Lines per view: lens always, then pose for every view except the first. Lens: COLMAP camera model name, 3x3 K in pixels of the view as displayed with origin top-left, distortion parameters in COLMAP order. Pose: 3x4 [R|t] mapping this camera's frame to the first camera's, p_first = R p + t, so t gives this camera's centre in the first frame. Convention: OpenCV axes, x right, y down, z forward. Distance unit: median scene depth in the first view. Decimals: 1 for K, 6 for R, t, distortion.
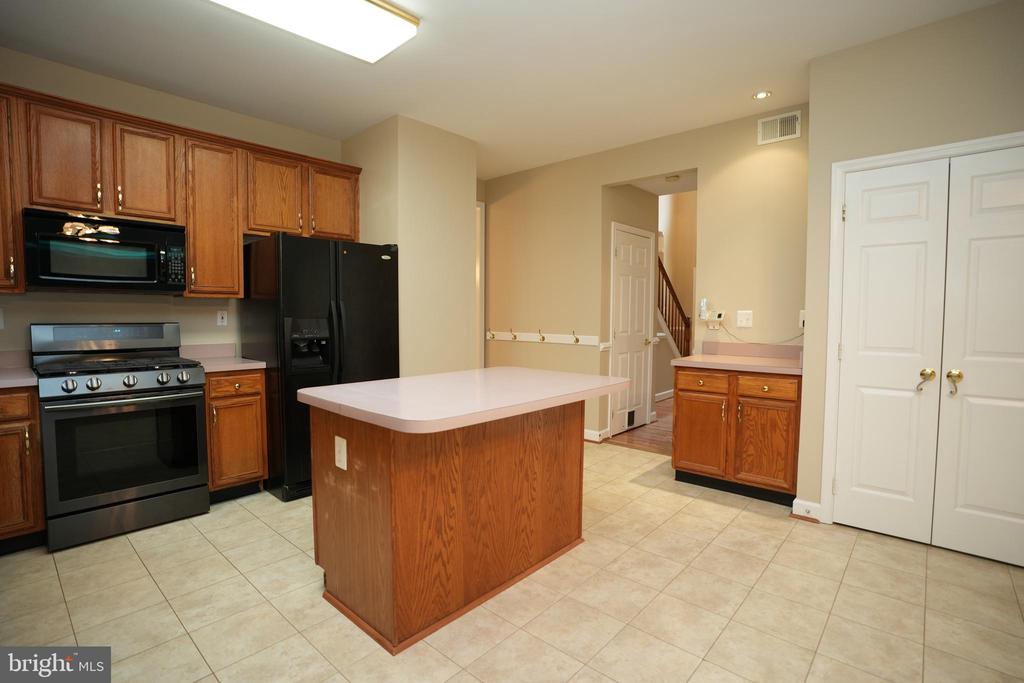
lens RADIAL K [[489.1, 0, 508.2], [0, 489.1, 345.9], [0, 0, 1]] dist [-0.050326, 0.017432]
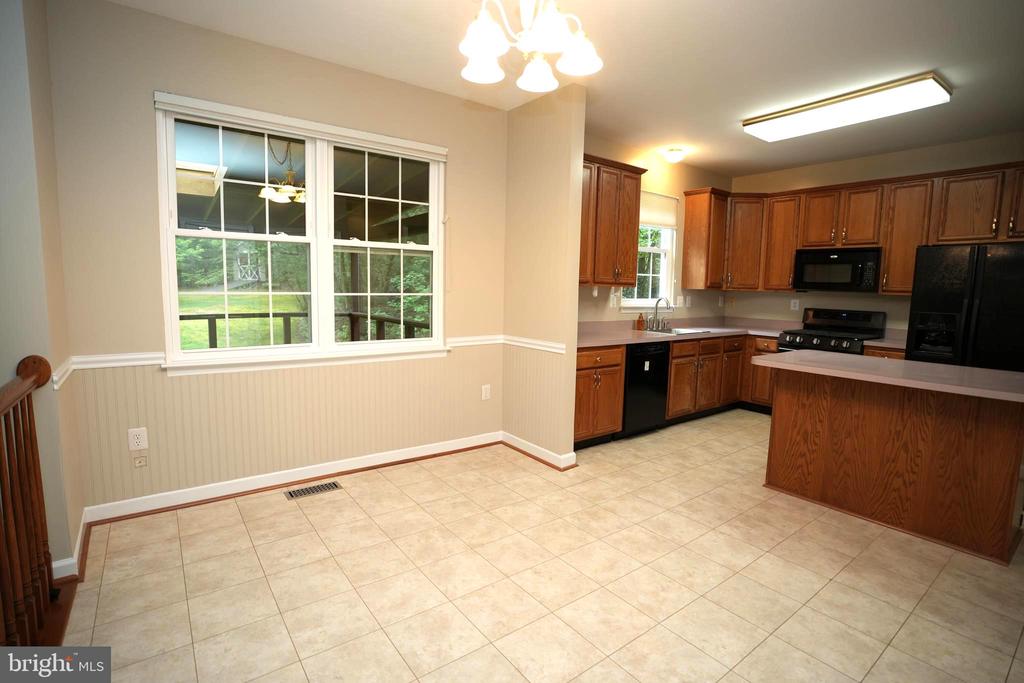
lens RADIAL K [[489.1, 0, 518.9], [0, 489.1, 343.2], [0, 0, 1]] dist [-0.050326, 0.017432]
pose [[-0.171449, 0.104797, -0.979603, 1.189295], [-0.088529, 0.988665, 0.121261, -0.041232], [0.981207, 0.107514, -0.160228, 0.202860]]
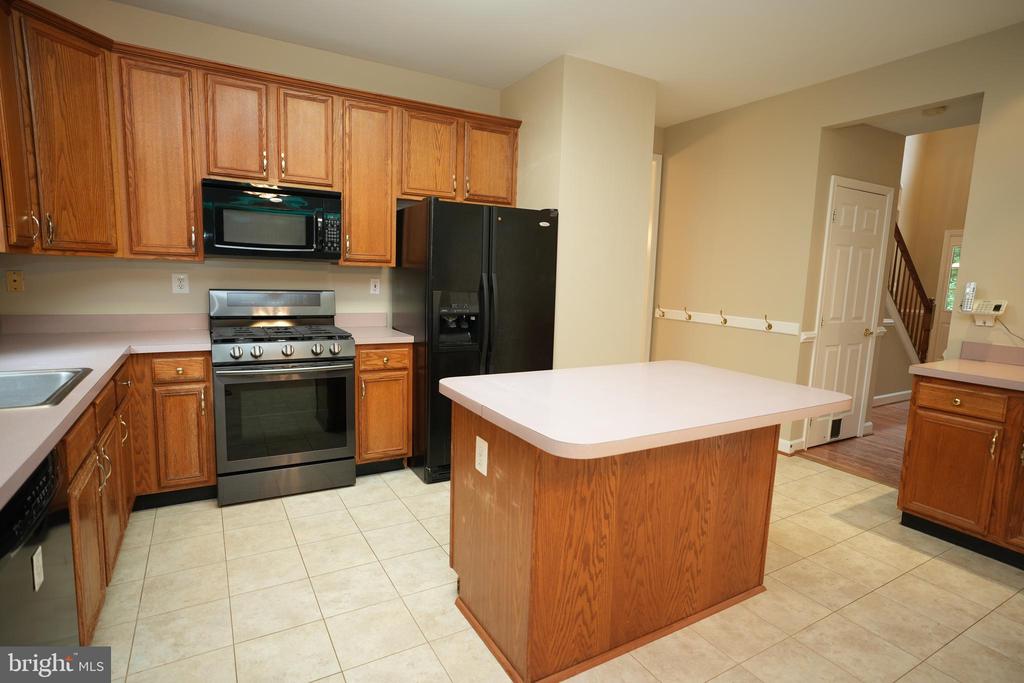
lens RADIAL K [[528.7, 0, 509.3], [0, 528.7, 344.1], [0, 0, 1]] dist [-0.021951, 0.013280]
pose [[0.953173, 0.067294, -0.294843, -0.018462], [-0.048195, 0.996270, 0.071577, -0.041974], [0.298560, -0.054015, 0.952861, 0.078345]]
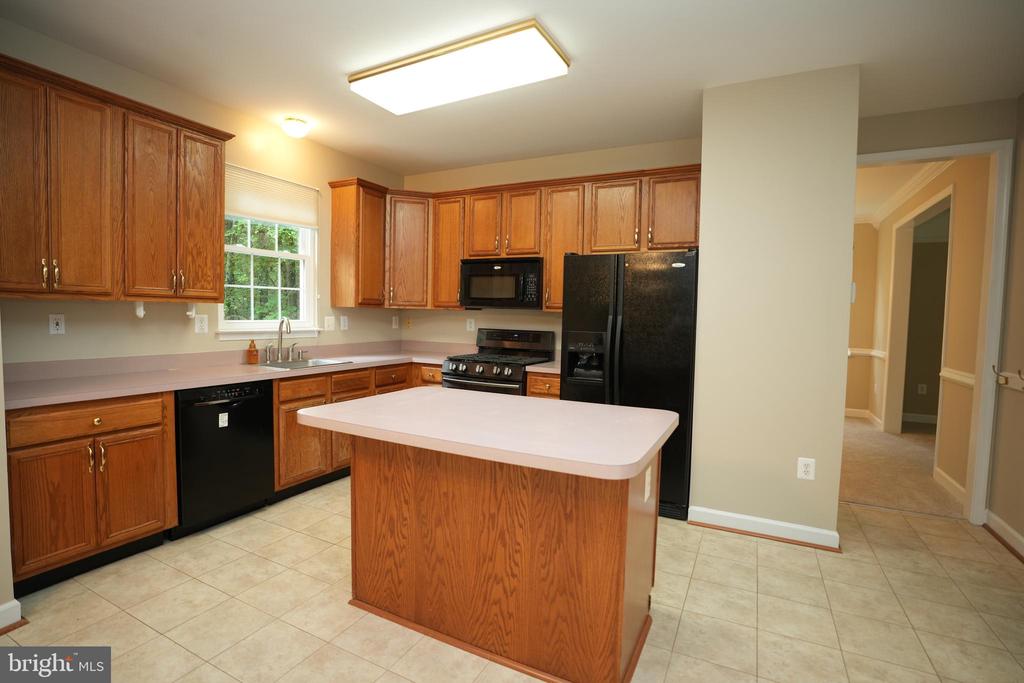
lens RADIAL K [[489.1, 0, 510.6], [0, 489.1, 345.4], [0, 0, 1]] dist [-0.050326, 0.017432]
pose [[0.262709, 0.064128, -0.962742, 0.702911], [-0.085662, 0.995399, 0.042928, -0.074011], [0.961065, 0.071192, 0.266993, 0.700769]]
